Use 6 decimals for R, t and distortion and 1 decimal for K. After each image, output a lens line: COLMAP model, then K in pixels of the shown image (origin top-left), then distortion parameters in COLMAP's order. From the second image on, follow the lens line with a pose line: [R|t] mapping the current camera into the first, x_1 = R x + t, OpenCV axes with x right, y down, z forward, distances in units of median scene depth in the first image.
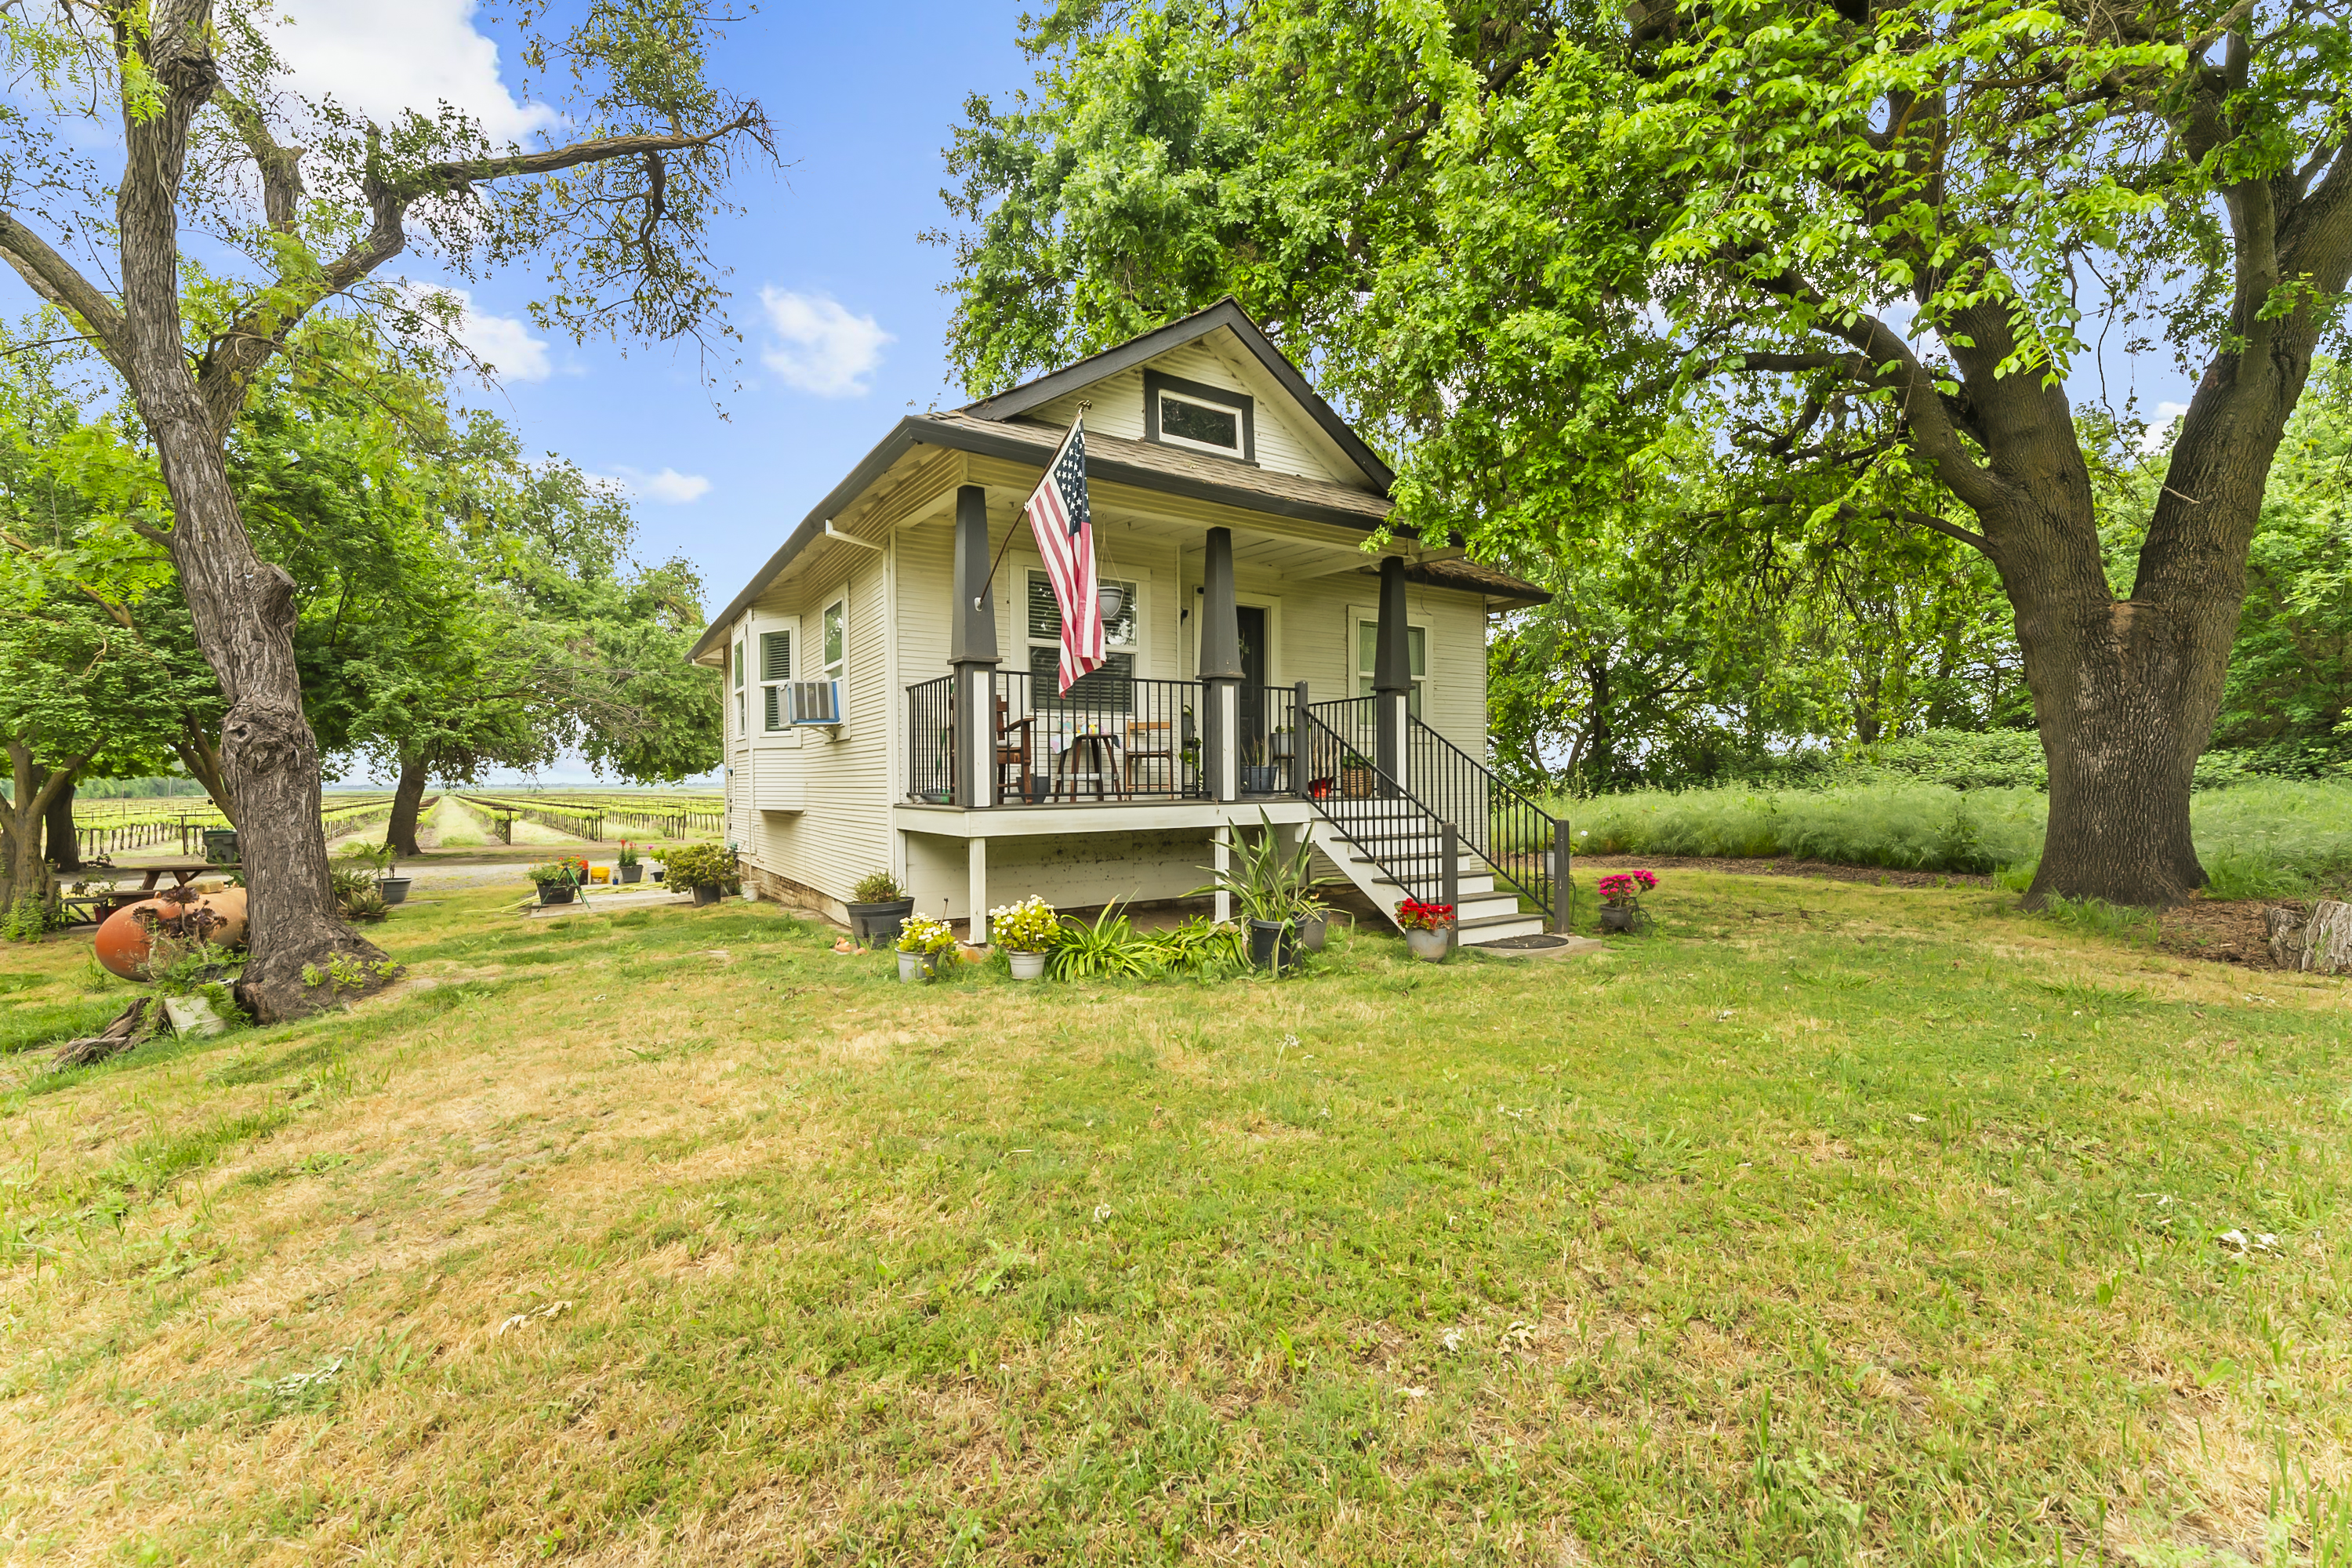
lens RADIAL K [[926.9, 0, 1161.0], [0, 926.9, 779.9], [0, 0, 1]] dist [-0.000603, -0.000298]
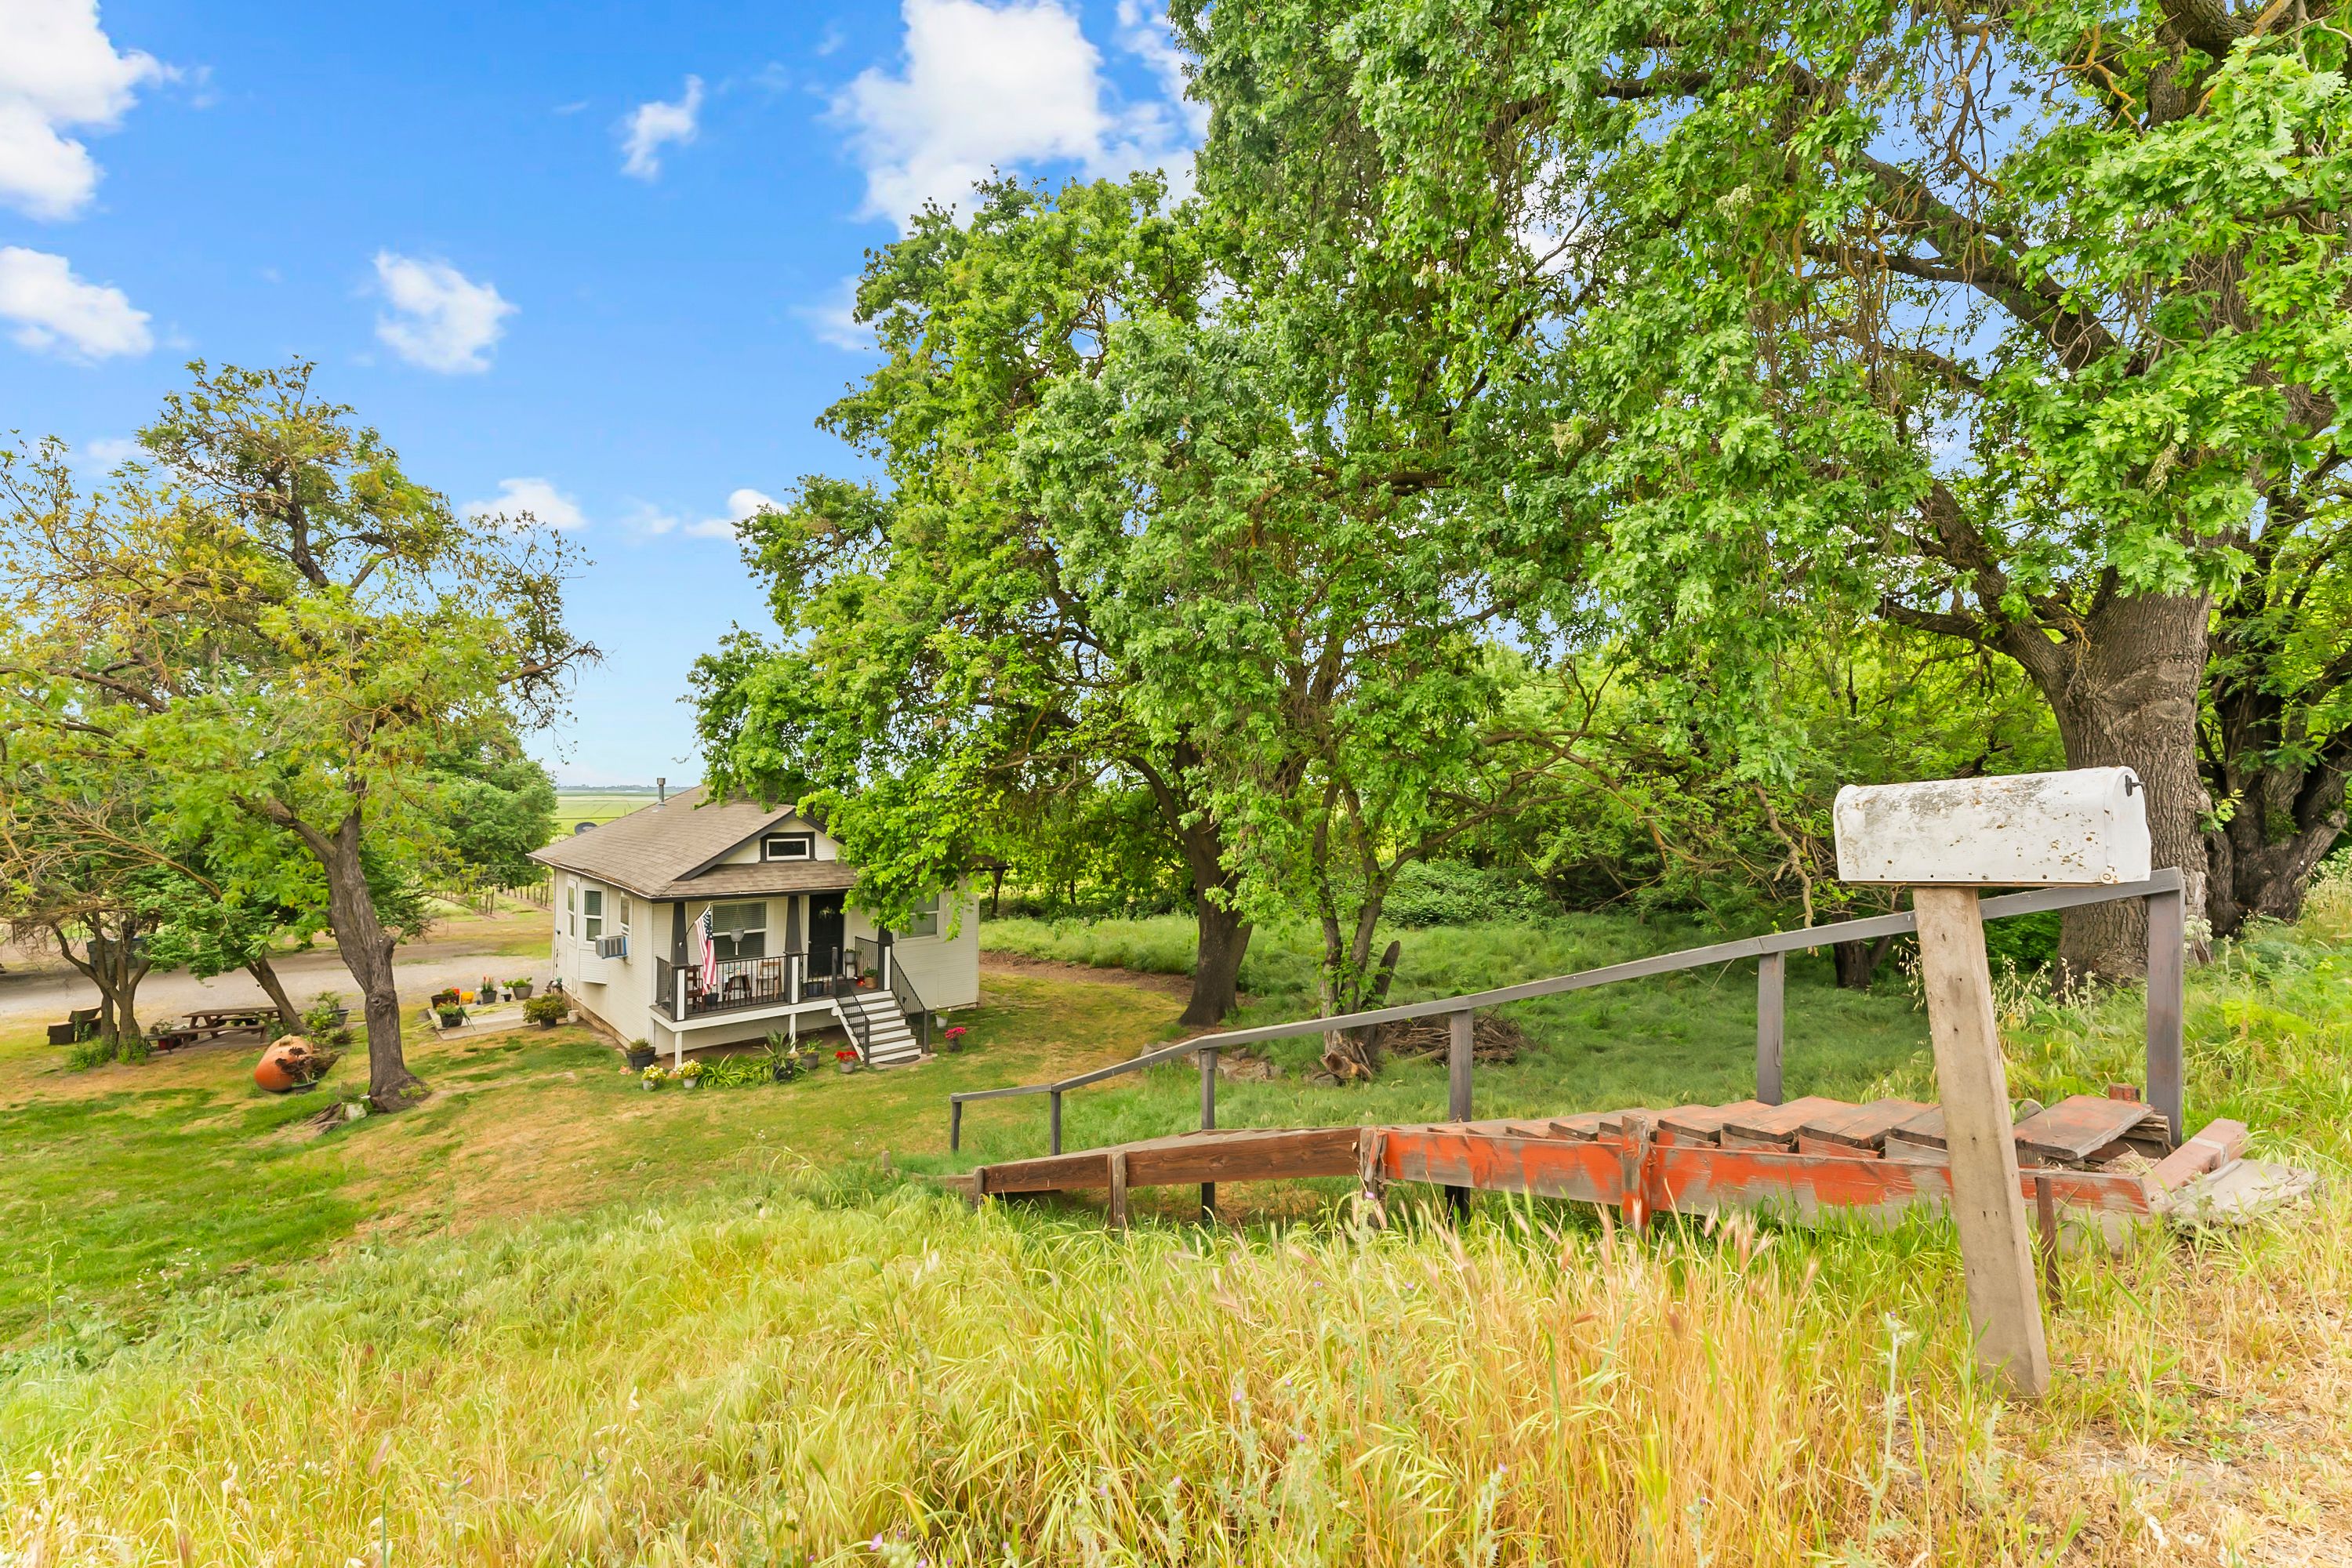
lens RADIAL K [[926.9, 0, 1178.0], [0, 926.9, 773.0], [0, 0, 1]] dist [-0.000603, -0.000298]
pose [[0.981546, 0.022773, 0.189867, 0.579137], [-0.021049, 0.999717, -0.011090, -0.567330], [-0.190065, 0.006889, 0.981747, -1.598082]]
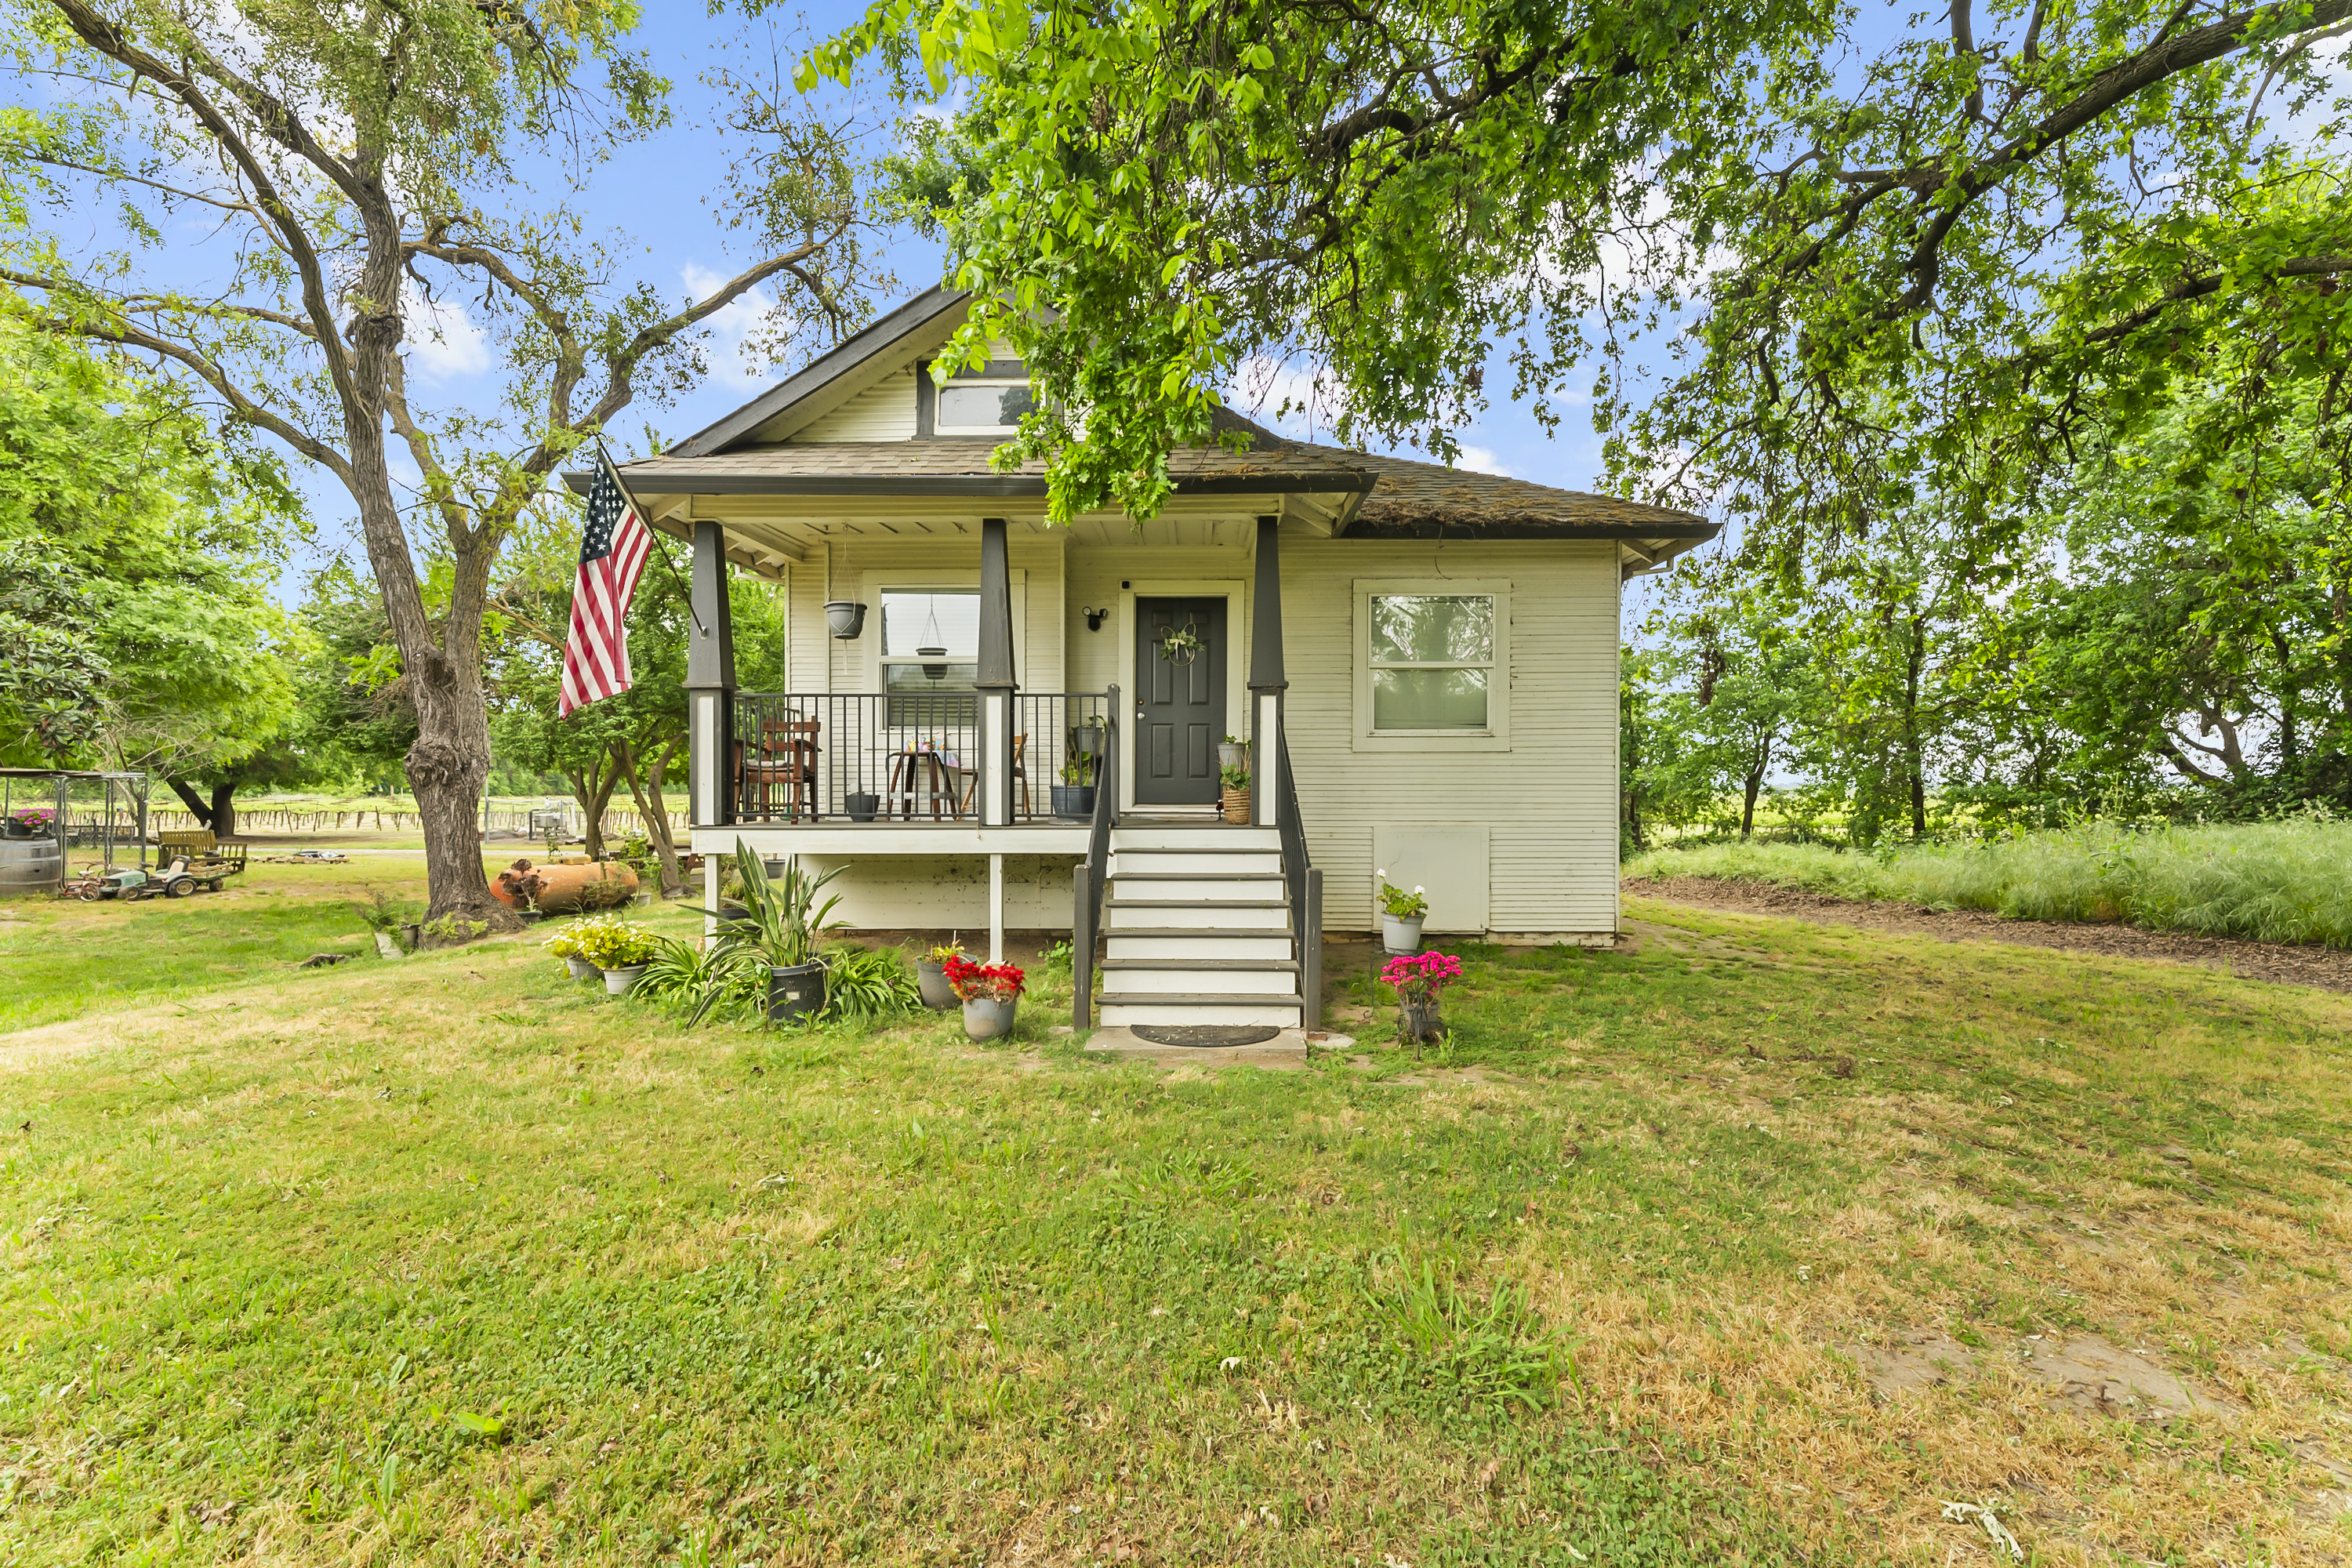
lens RADIAL K [[926.9, 0, 1181.9], [0, 926.9, 794.4], [0, 0, 1]] dist [-0.000603, -0.000298]
pose [[0.849943, 0.011296, -0.526754, 0.666222], [-0.012012, 0.999926, 0.002061, -0.011771], [0.526738, 0.004575, 0.850016, 0.314759]]
